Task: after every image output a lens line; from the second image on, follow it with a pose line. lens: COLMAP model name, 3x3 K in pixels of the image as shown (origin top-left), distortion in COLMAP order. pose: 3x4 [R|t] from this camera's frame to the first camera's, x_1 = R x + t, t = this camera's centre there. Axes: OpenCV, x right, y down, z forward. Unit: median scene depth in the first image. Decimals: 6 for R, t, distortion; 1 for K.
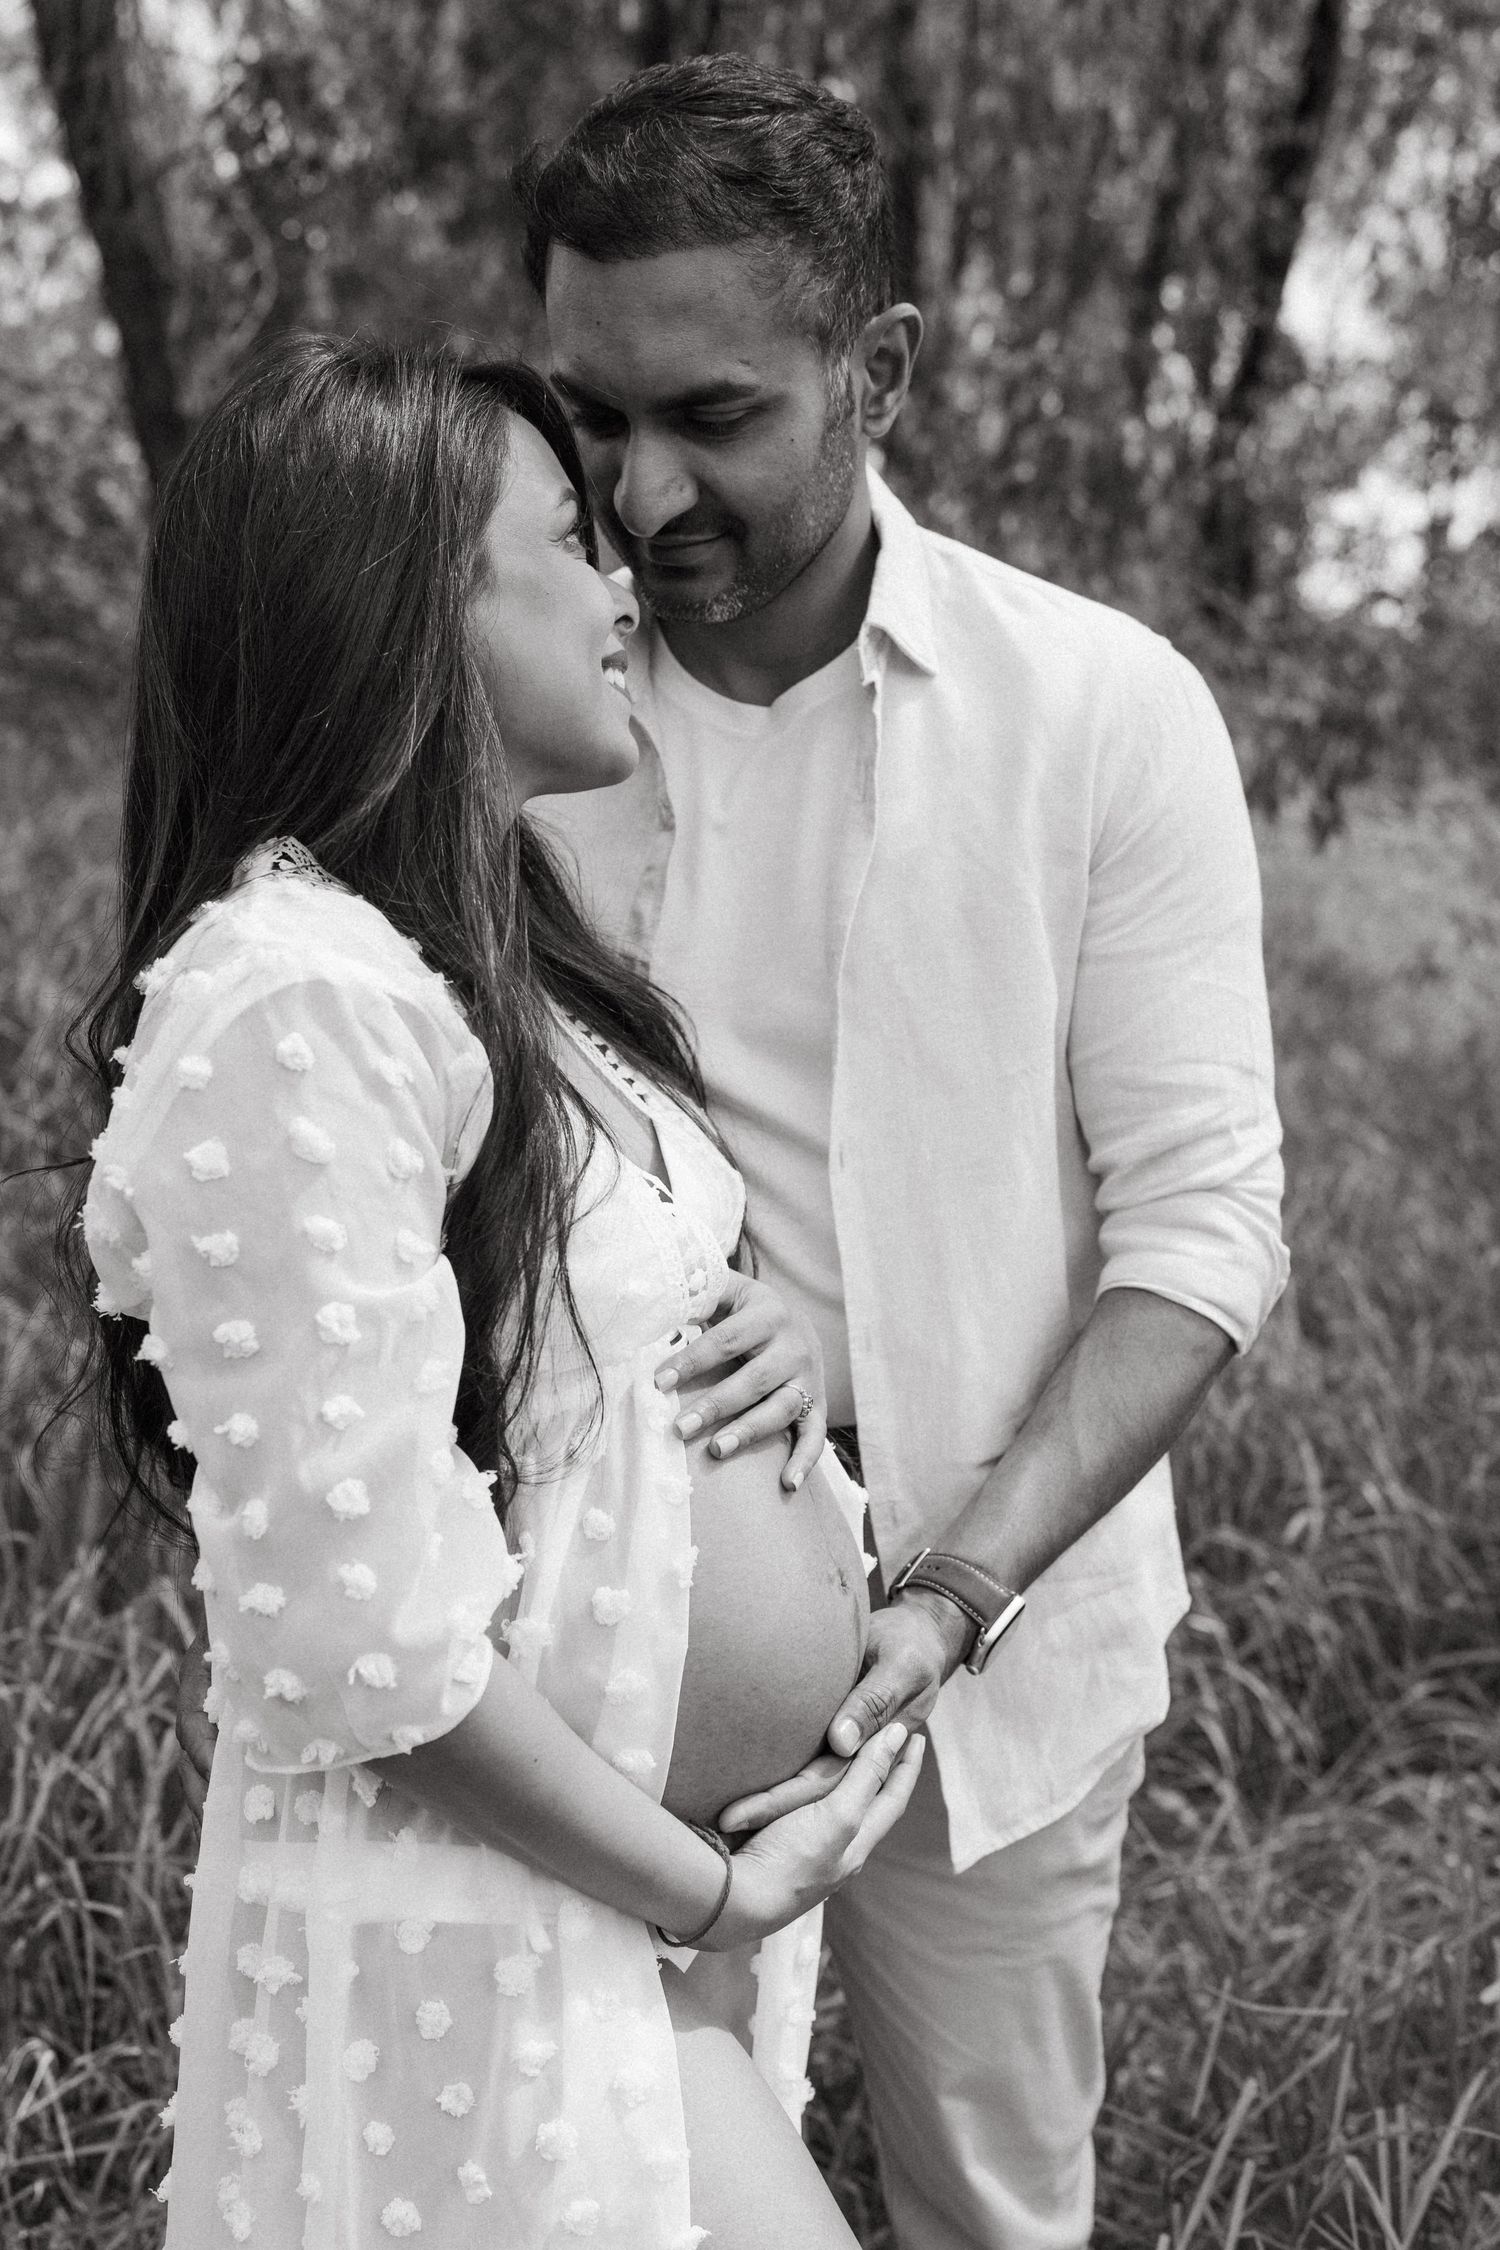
lens RADIAL K [[2225.8, 0, 707.2], [0, 2225.8, 1222.7], [0, 0, 1]] dist [-0.102432, 0.183638]
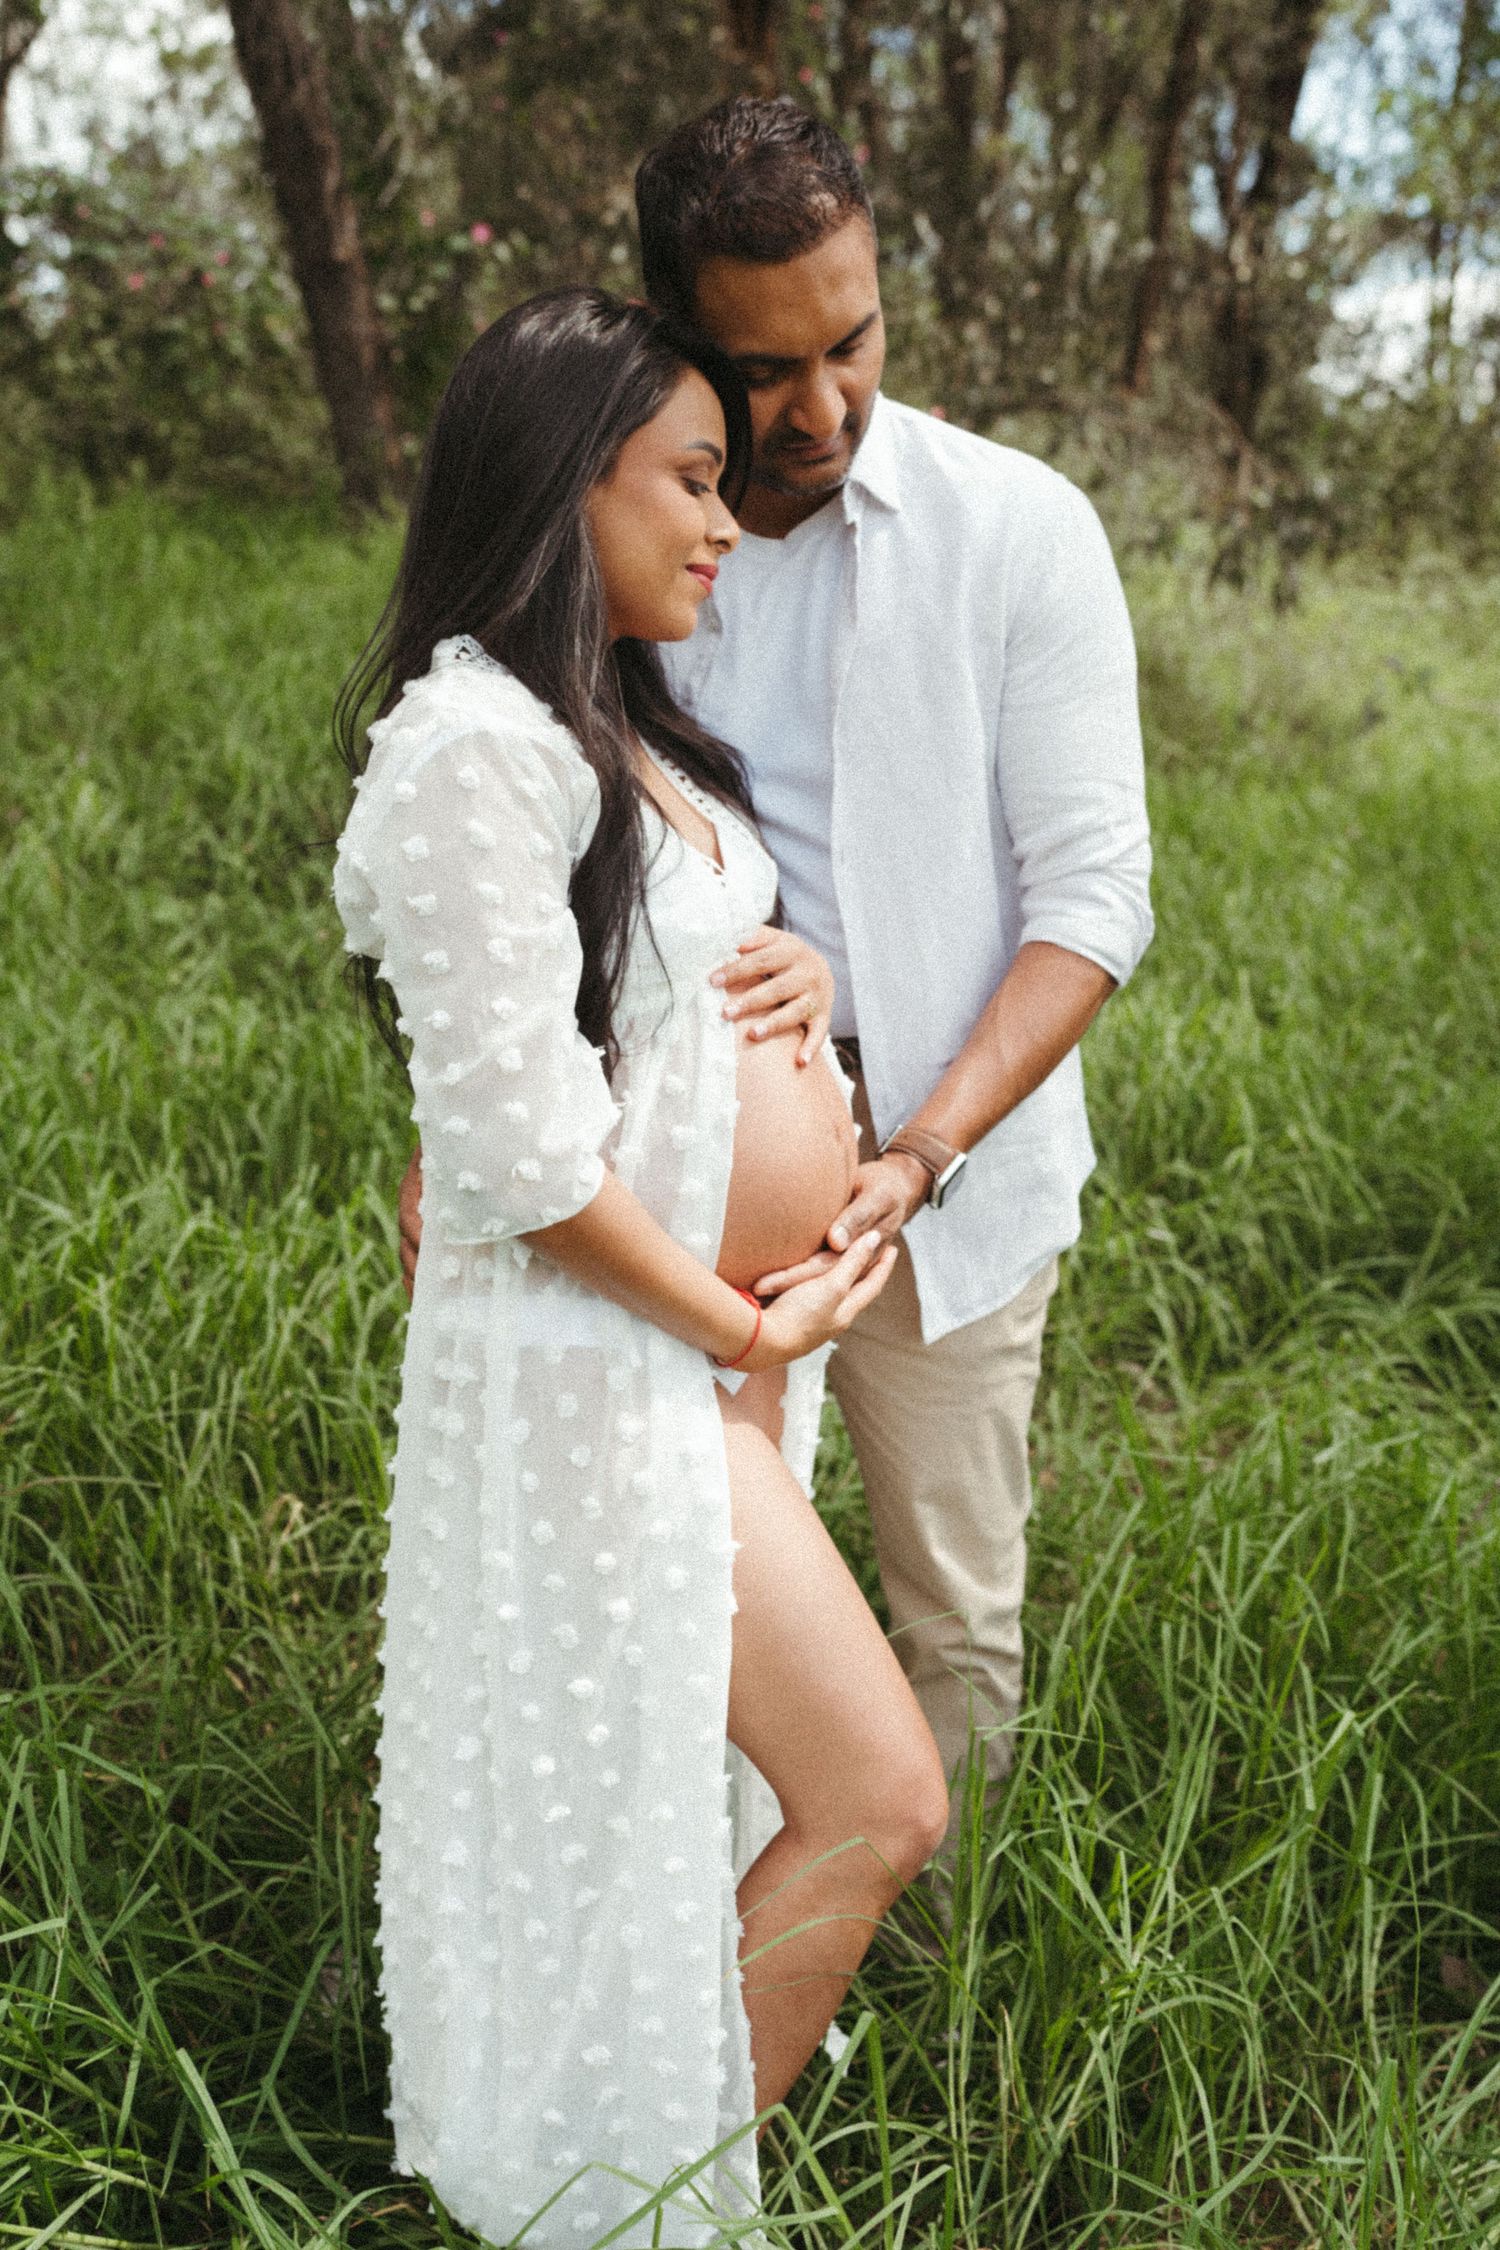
lens RADIAL K [[2225.8, 0, 707.2], [0, 2225.8, 1222.7], [0, 0, 1]] dist [-0.102432, 0.183638]
pose [[0.998343, -0.004286, -0.057378, 0.053490], [0.010169, 0.994667, 0.102637, 0.059588], [0.056632, -0.103050, 0.993063, -0.445157]]
